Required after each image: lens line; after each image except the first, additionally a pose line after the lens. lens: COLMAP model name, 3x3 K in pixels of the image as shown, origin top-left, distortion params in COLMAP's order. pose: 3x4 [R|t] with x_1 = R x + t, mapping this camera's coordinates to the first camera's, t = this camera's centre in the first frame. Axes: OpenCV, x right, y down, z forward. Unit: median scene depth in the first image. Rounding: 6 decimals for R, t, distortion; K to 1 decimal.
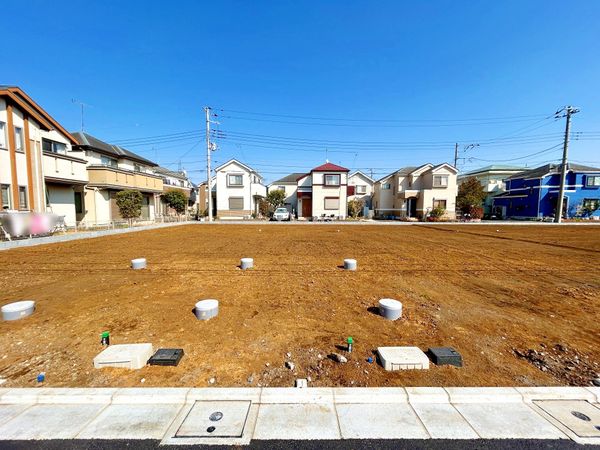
lens RADIAL K [[241.6, 0, 300.6], [0, 241.6, 224.0], [0, 0, 1]] dist [0.001709, -0.000307]
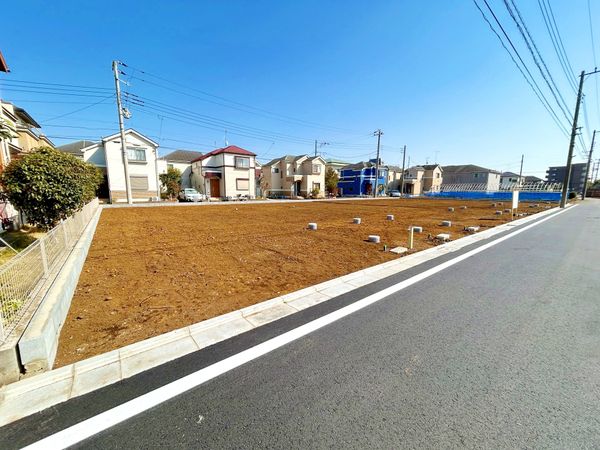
lens RADIAL K [[241.6, 0, 297.7], [0, 241.6, 226.4], [0, 0, 1]] dist [0.001709, -0.000307]
pose [[0.789118, -0.090698, 0.607509, -0.356608], [0.035730, 0.994142, 0.102010, 0.001125], [-0.613202, -0.058792, 0.787735, -0.027657]]
